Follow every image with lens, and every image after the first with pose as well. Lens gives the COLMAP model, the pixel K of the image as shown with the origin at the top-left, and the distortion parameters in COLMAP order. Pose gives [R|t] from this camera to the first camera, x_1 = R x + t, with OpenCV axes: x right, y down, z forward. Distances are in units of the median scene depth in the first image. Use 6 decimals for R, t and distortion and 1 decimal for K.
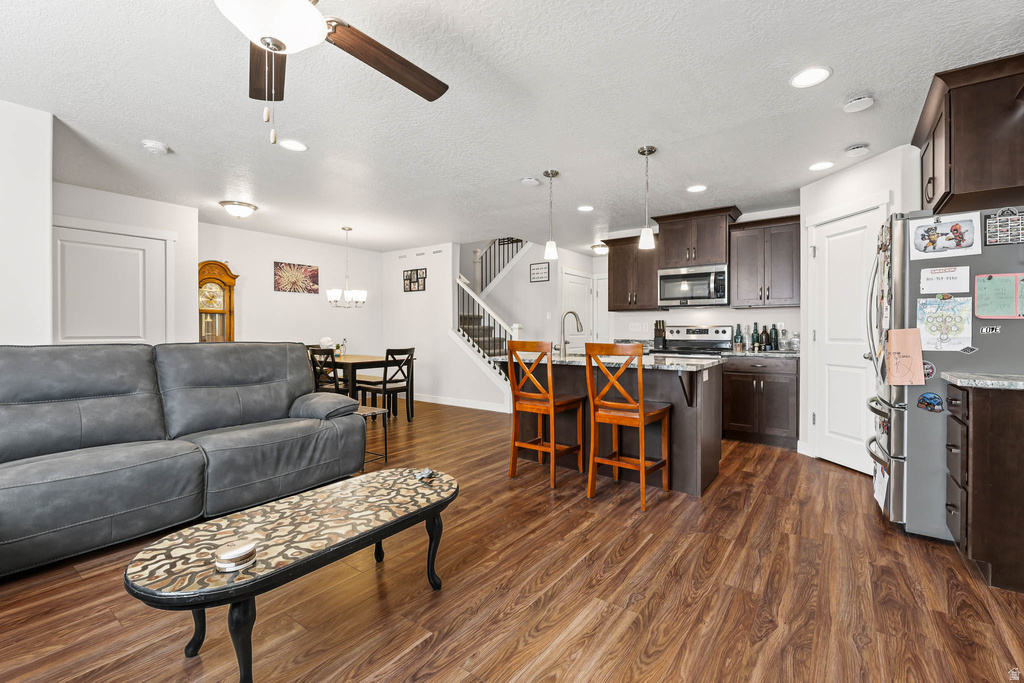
lens RADIAL K [[428.6, 0, 540.4], [0, 428.6, 334.3], [0, 0, 1]] dist [-0.006167, -0.002737]
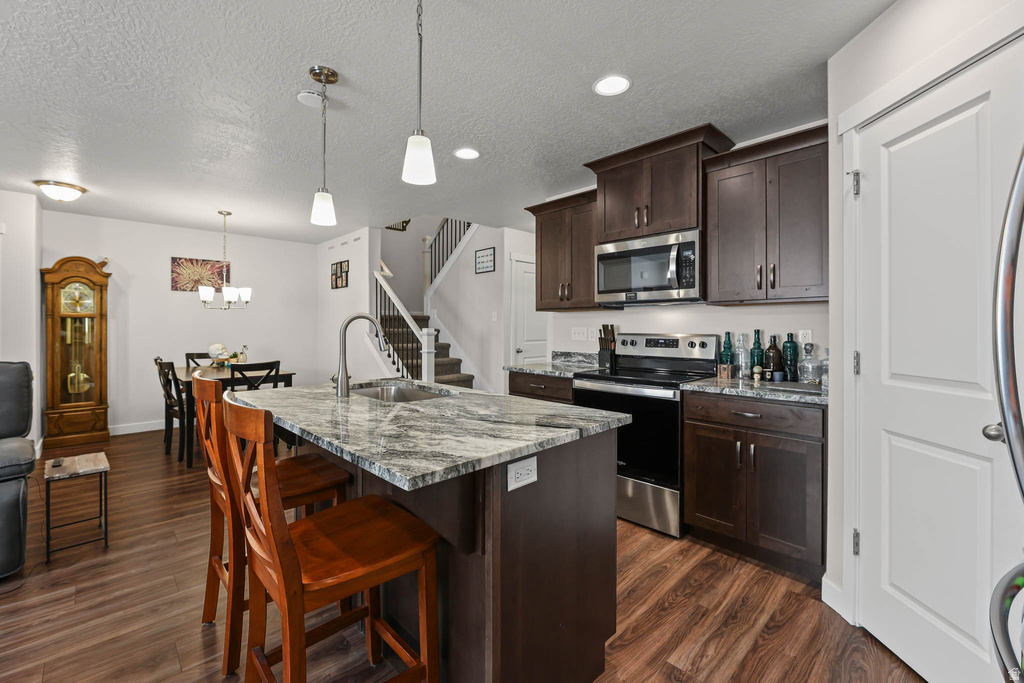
lens RADIAL K [[428.6, 0, 505.1], [0, 428.6, 324.3], [0, 0, 1]] dist [-0.006167, -0.002737]
pose [[0.980181, -0.002102, -0.198091, 0.303631], [-0.000965, 0.999881, -0.015386, -0.027174], [0.198100, 0.015272, 0.980063, 0.397290]]
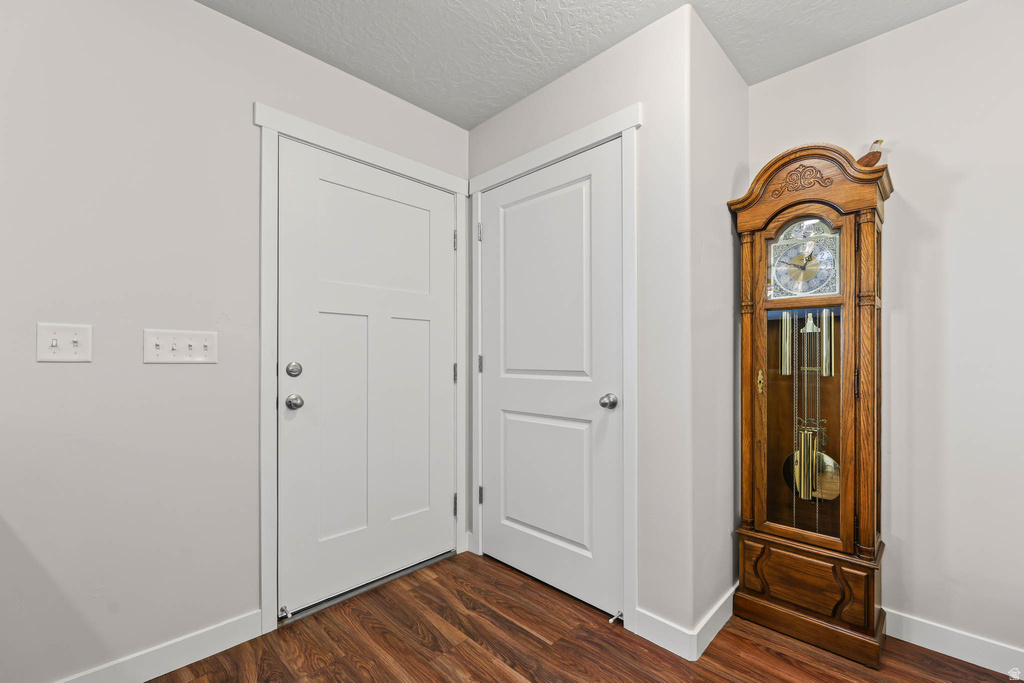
lens RADIAL K [[428.6, 0, 551.0], [0, 428.6, 357.6], [0, 0, 1]] dist [-0.006167, -0.002737]
pose [[-0.169622, -0.006223, -0.985490, -0.460526], [-0.014454, 0.999888, -0.003826, -0.007805], [0.985403, 0.013596, -0.169693, 1.020232]]
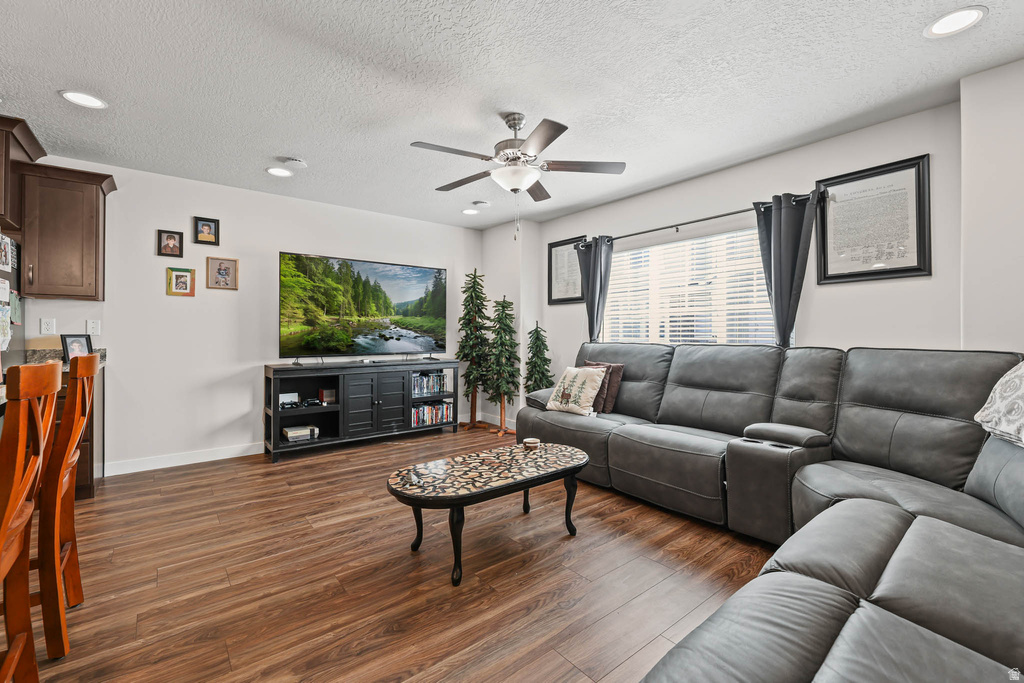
lens RADIAL K [[428.6, 0, 513.7], [0, 428.6, 338.4], [0, 0, 1]] dist [-0.006167, -0.002737]
pose [[-0.960689, -0.003699, 0.277601, -0.347306], [0.001411, 0.999833, 0.018206, -0.006797], [-0.277622, 0.017882, -0.960524, 0.857044]]
